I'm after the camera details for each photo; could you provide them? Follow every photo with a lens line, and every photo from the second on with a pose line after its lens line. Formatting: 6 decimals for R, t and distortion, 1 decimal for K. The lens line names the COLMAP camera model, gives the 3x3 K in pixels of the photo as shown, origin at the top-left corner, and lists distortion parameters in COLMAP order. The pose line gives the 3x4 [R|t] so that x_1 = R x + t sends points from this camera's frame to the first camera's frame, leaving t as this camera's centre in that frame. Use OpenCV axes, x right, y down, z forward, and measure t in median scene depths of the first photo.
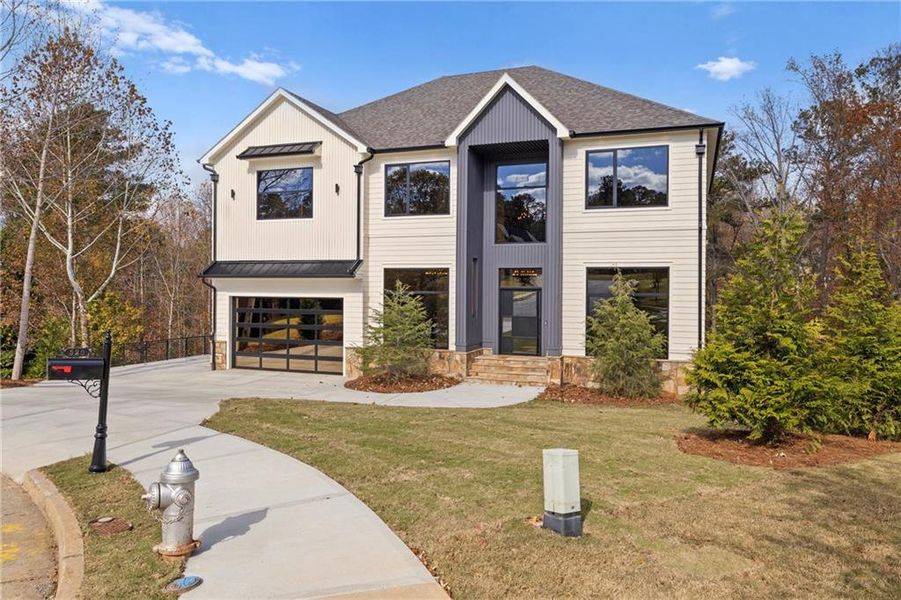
lens RADIAL K [[615.7, 0, 469.3], [0, 615.7, 310.1], [0, 0, 1]] dist [0.001512, -0.000124]
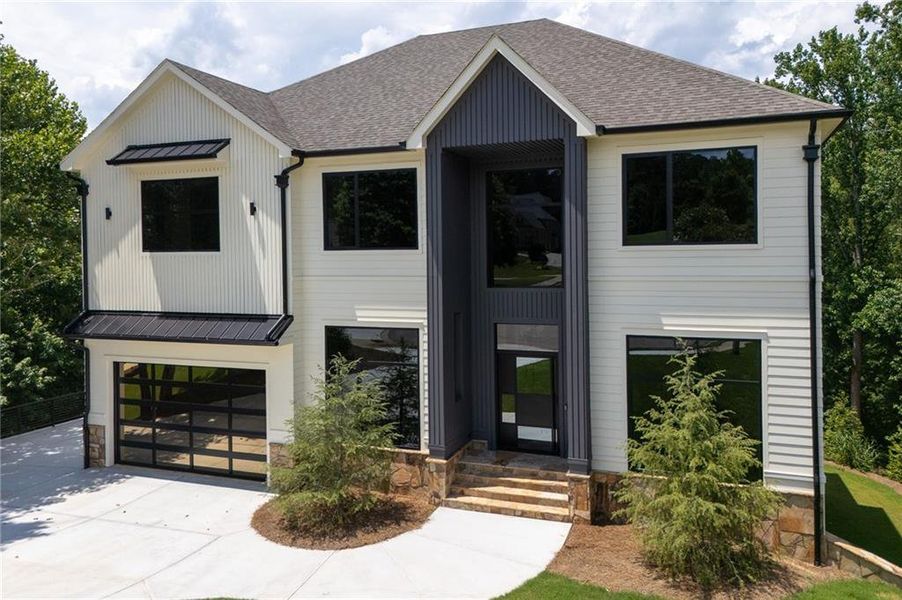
lens RADIAL K [[657.2, 0, 482.0], [0, 657.2, 270.6], [0, 0, 1]] dist [0.050699, -0.001572]
pose [[0.999773, -0.019194, -0.009290, 0.043263], [0.019162, 0.999810, -0.003510, -0.126720], [0.009356, 0.003331, 0.999951, 0.285636]]
